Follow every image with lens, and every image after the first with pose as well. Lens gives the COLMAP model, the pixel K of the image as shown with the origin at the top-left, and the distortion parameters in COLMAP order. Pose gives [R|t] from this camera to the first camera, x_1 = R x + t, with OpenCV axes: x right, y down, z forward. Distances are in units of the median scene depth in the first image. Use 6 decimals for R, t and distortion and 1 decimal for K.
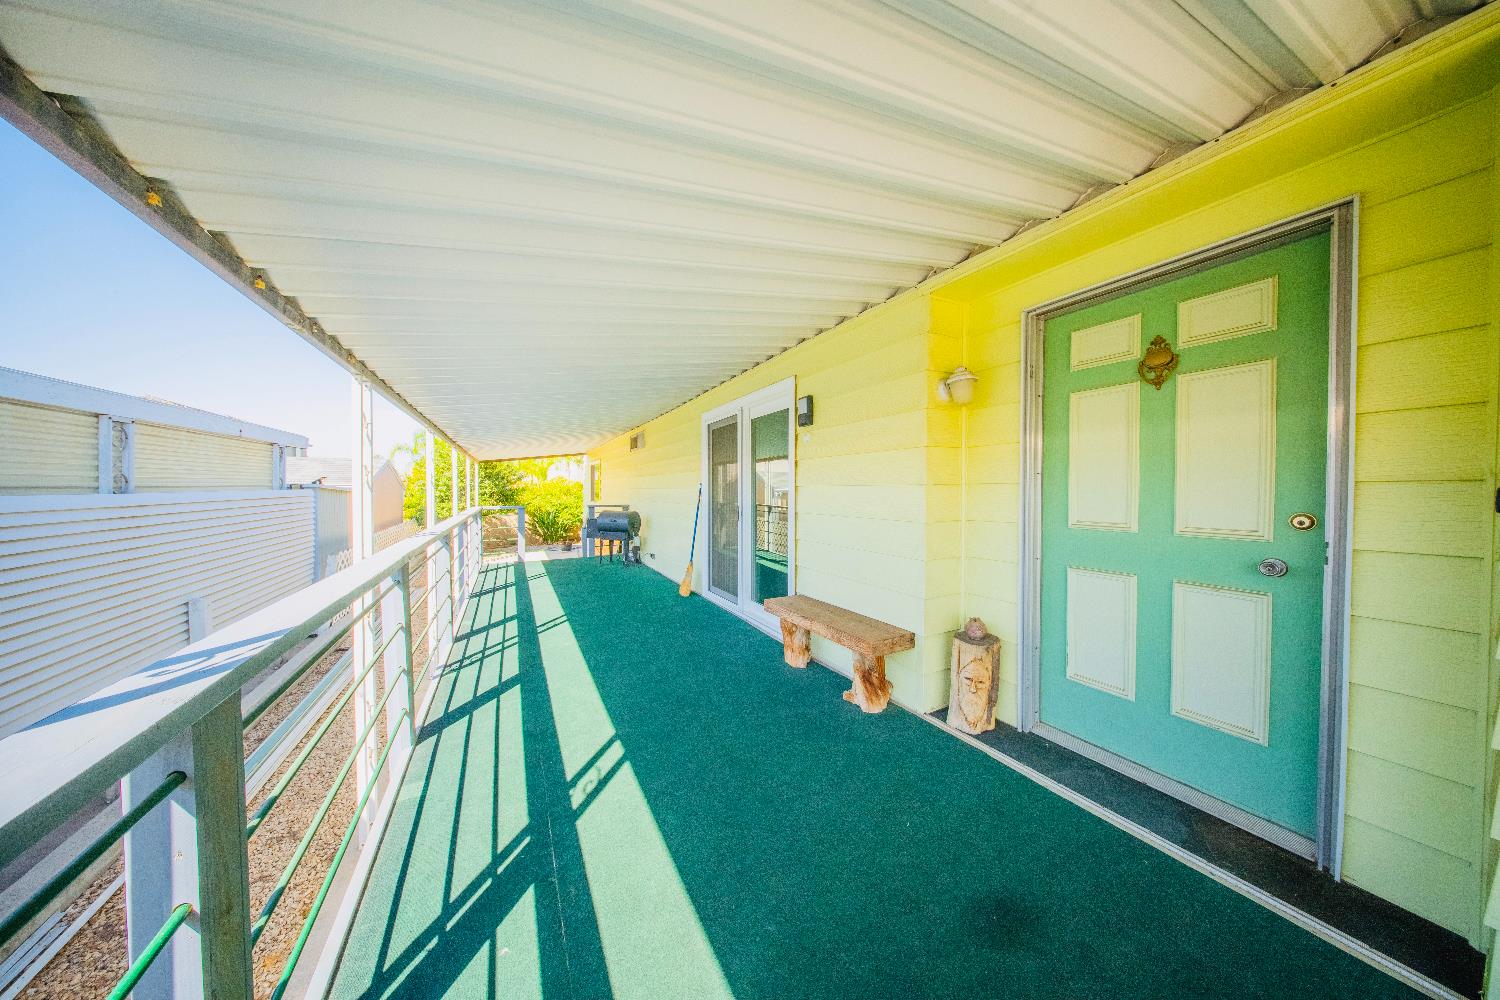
lens RADIAL K [[438.6, 0, 755.6], [0, 438.6, 496.0], [0, 0, 1]] dist [-0.000428, -0.000009]
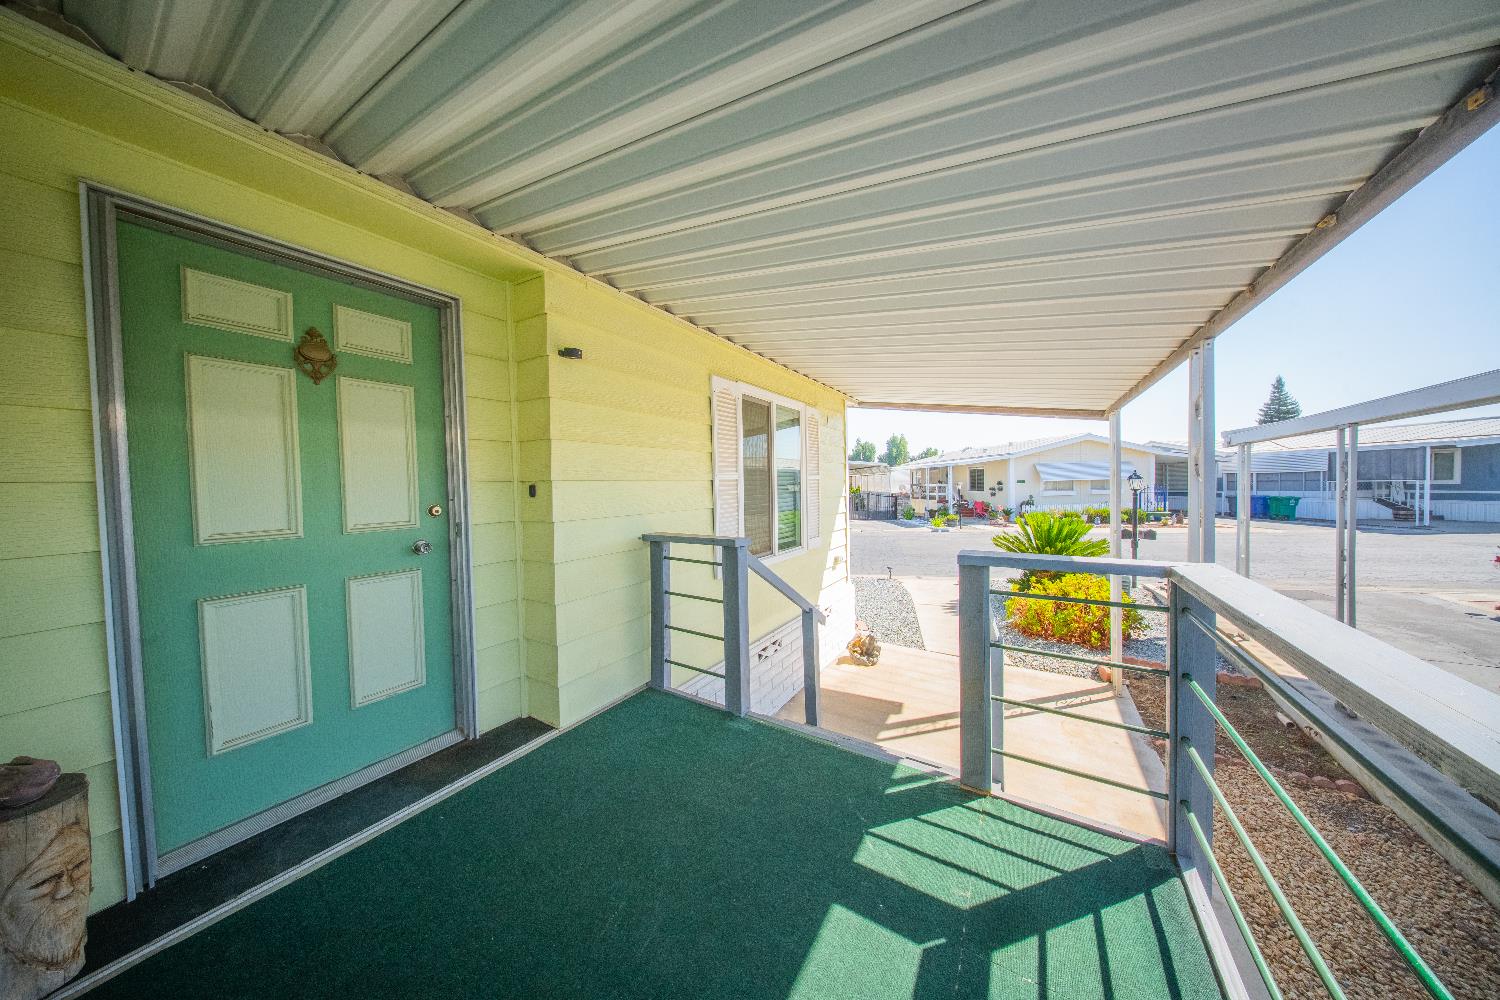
lens RADIAL K [[438.6, 0, 755.6], [0, 438.6, 496.0], [0, 0, 1]] dist [-0.000428, -0.000009]
pose [[-0.443409, -0.015204, 0.896190, -0.401188], [0.036367, 0.998728, 0.034937, 0.001344], [-0.895581, 0.048084, -0.442292, 0.634534]]
